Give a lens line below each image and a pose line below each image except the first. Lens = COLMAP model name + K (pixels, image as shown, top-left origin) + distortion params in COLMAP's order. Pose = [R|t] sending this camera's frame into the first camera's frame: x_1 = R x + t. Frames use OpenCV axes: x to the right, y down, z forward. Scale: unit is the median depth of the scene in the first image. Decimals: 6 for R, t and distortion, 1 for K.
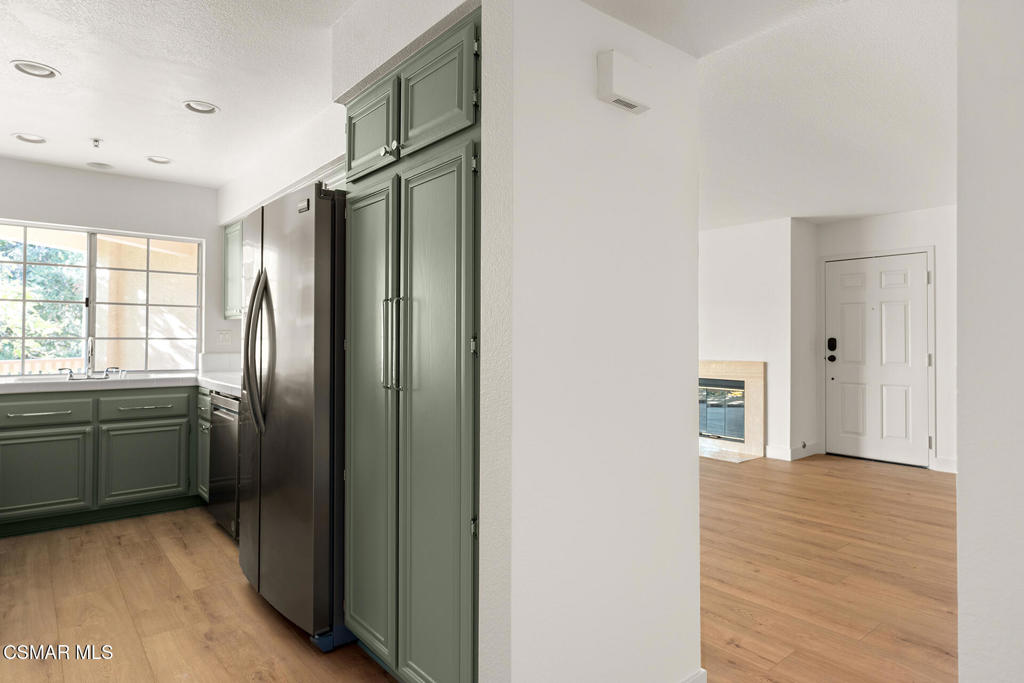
lens RADIAL K [[588.0, 0, 512.0], [0, 588.0, 341.5], [0, 0, 1]] dist [0.000301, -0.001040]
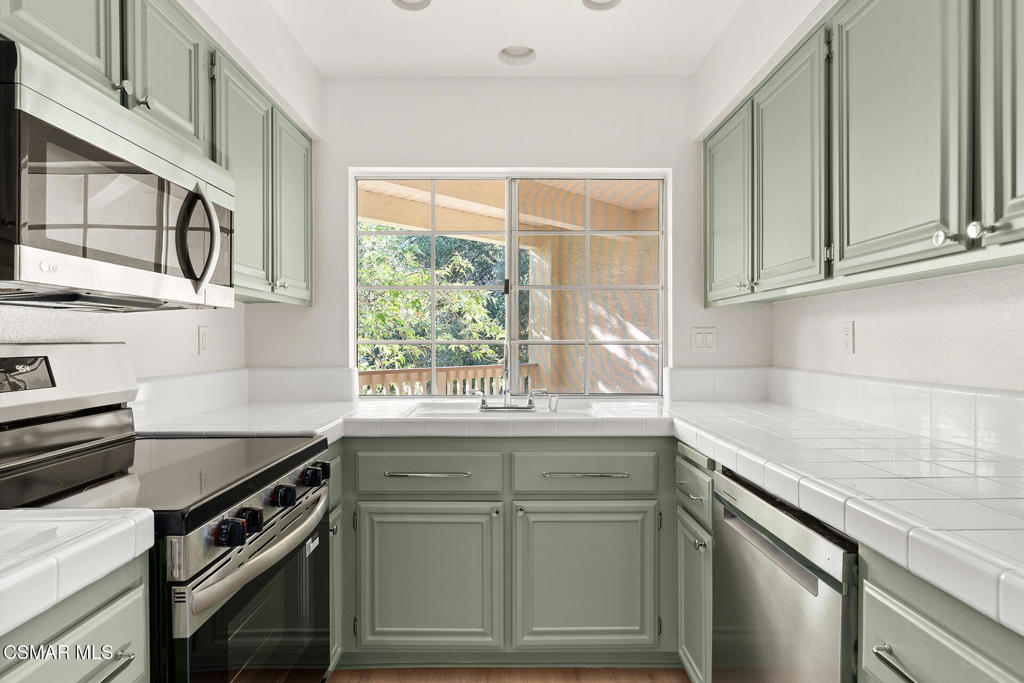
lens RADIAL K [[588.0, 0, 512.0], [0, 588.0, 341.5], [0, 0, 1]] dist [0.000301, -0.001040]
pose [[0.772926, -0.011607, -0.634390, -0.327163], [0.010632, 0.999929, -0.005341, -0.004649], [0.634407, -0.002617, 0.772995, 0.534376]]
